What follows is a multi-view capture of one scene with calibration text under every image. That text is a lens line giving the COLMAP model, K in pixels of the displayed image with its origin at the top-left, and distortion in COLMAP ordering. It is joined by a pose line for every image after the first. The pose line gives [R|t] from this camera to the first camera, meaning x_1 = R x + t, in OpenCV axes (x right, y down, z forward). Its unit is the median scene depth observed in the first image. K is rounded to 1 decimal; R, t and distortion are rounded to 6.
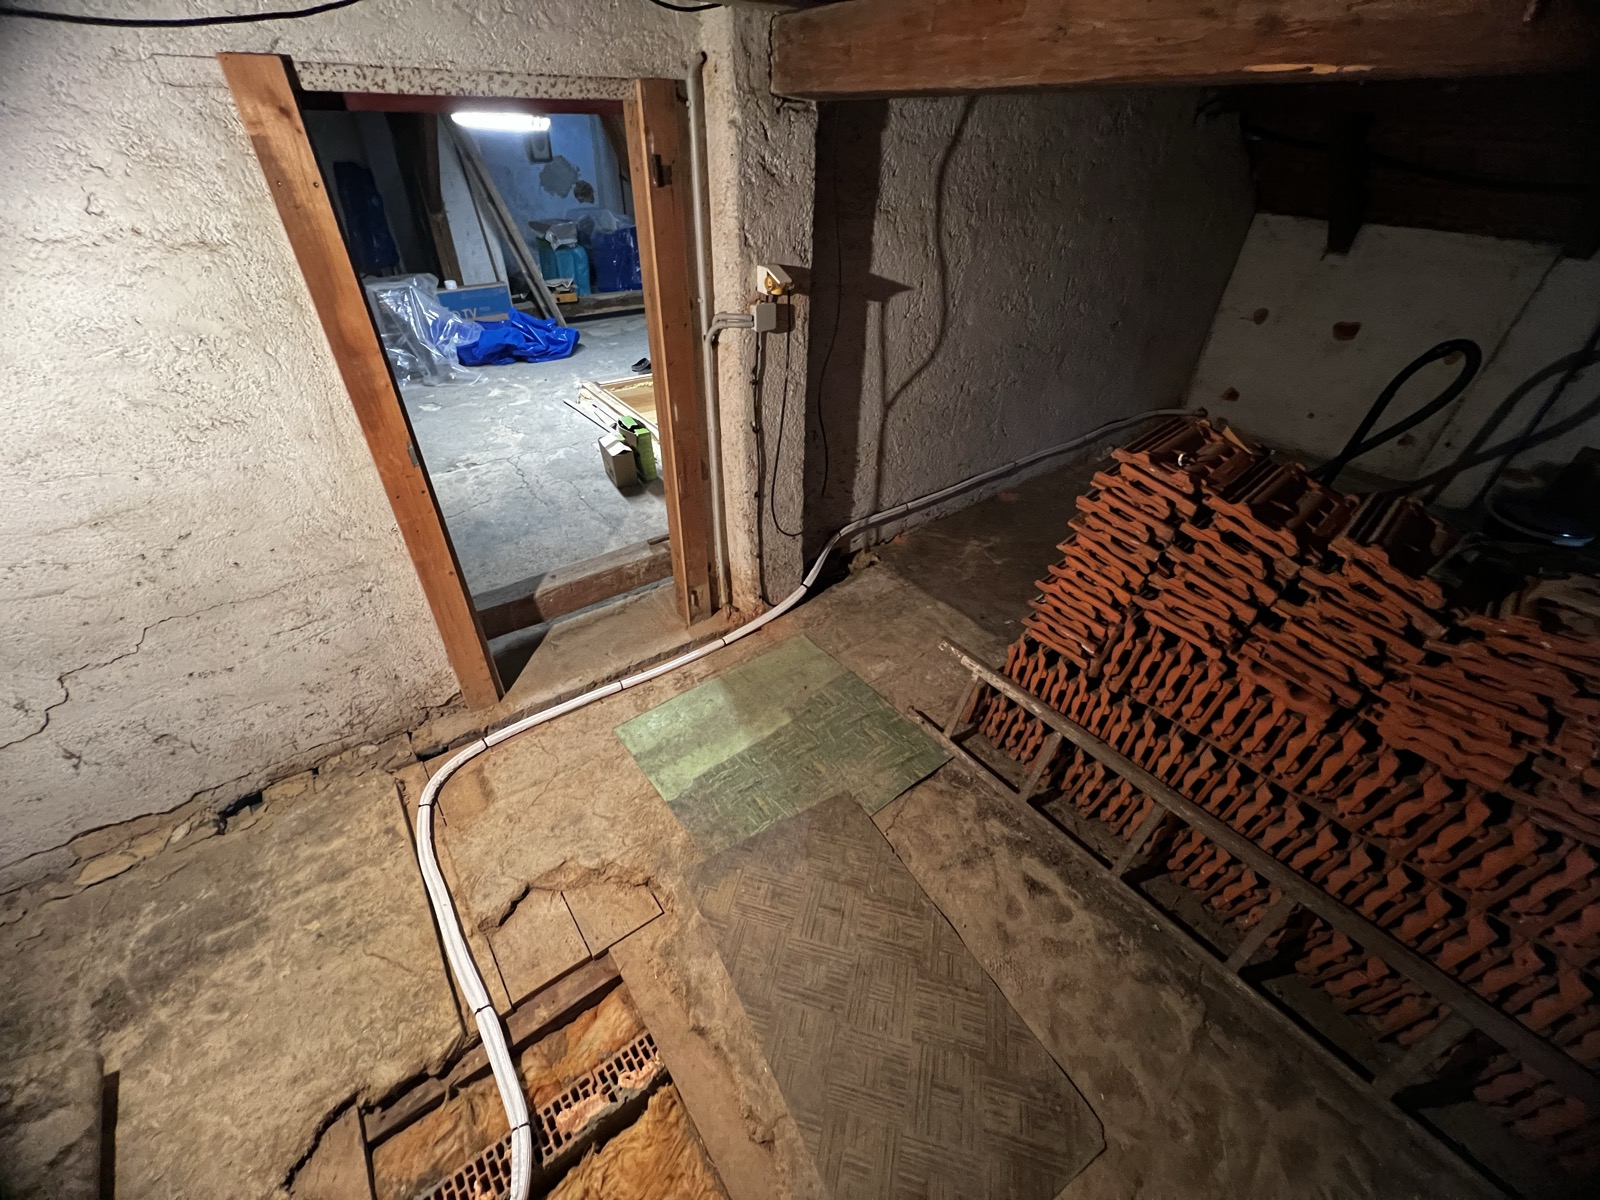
lens RADIAL K [[642.0, 0, 791.3], [0, 642.0, 599.4], [0, 0, 1]] dist [-0.001252, 0.000439]
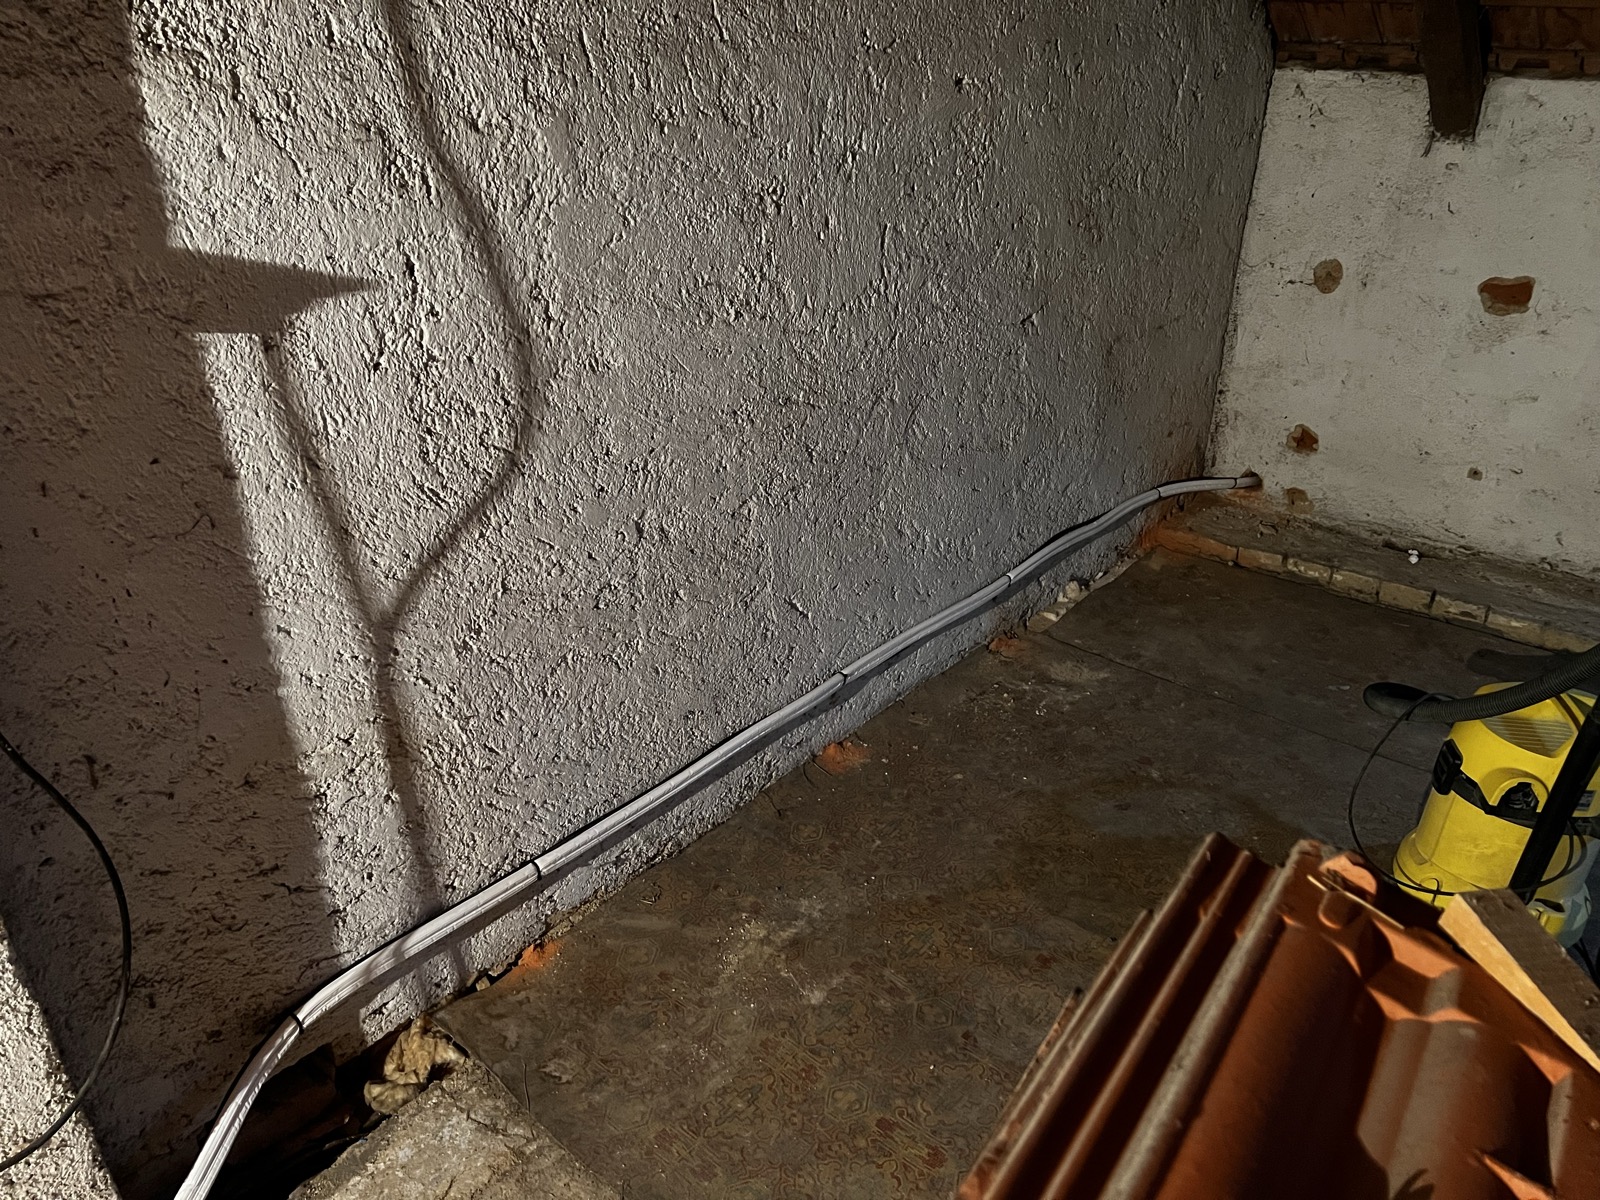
lens RADIAL K [[1200.6, 0, 794.6], [0, 1200.6, 610.3], [0, 0, 1]] dist [0.057578, -0.060831]
pose [[0.975513, -0.114049, 0.188062, 0.271422], [0.143310, 0.978223, -0.150139, -0.212571], [-0.166843, 0.173414, 0.970614, 0.422654]]
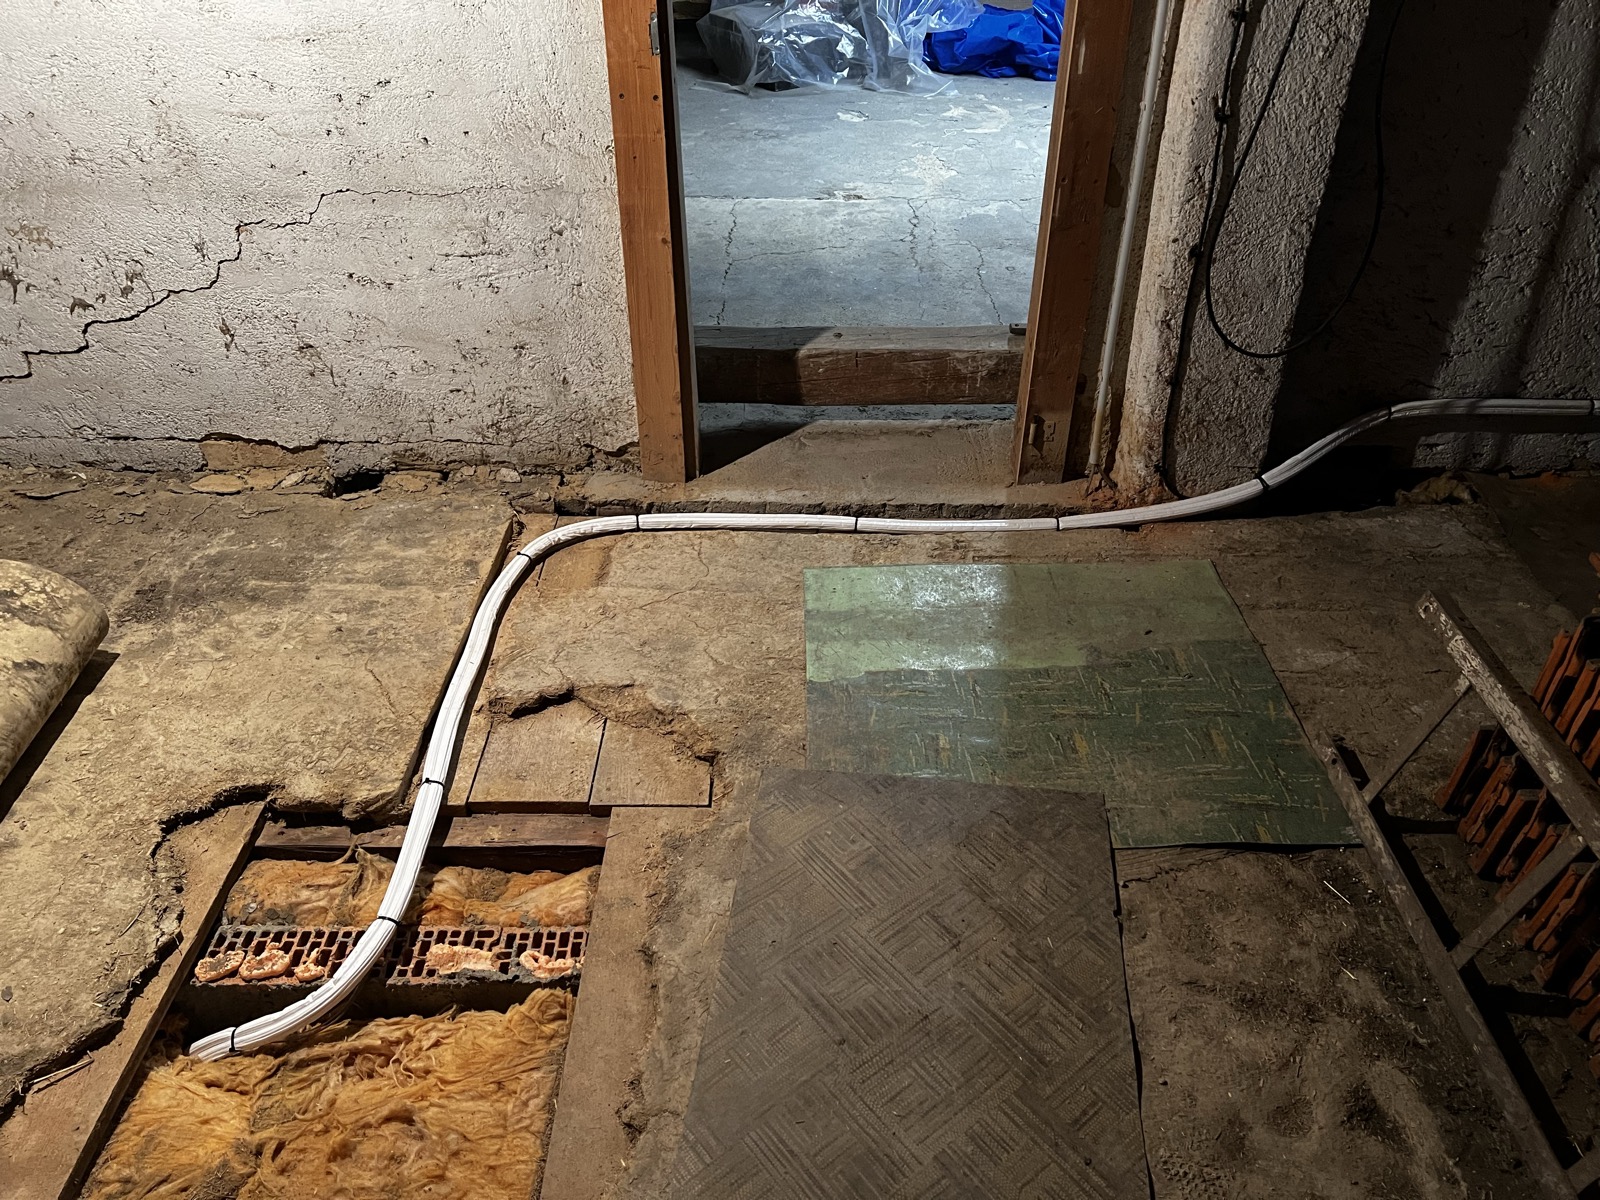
lens RADIAL K [[1200.6, 0, 796.5], [0, 1200.6, 604.7], [0, 0, 1]] dist [0.057578, -0.060831]
pose [[0.796864, 0.332082, -0.504707, 0.275168], [-0.342151, 0.936565, 0.076022, 0.138578], [0.497936, 0.112107, 0.859937, 0.025979]]
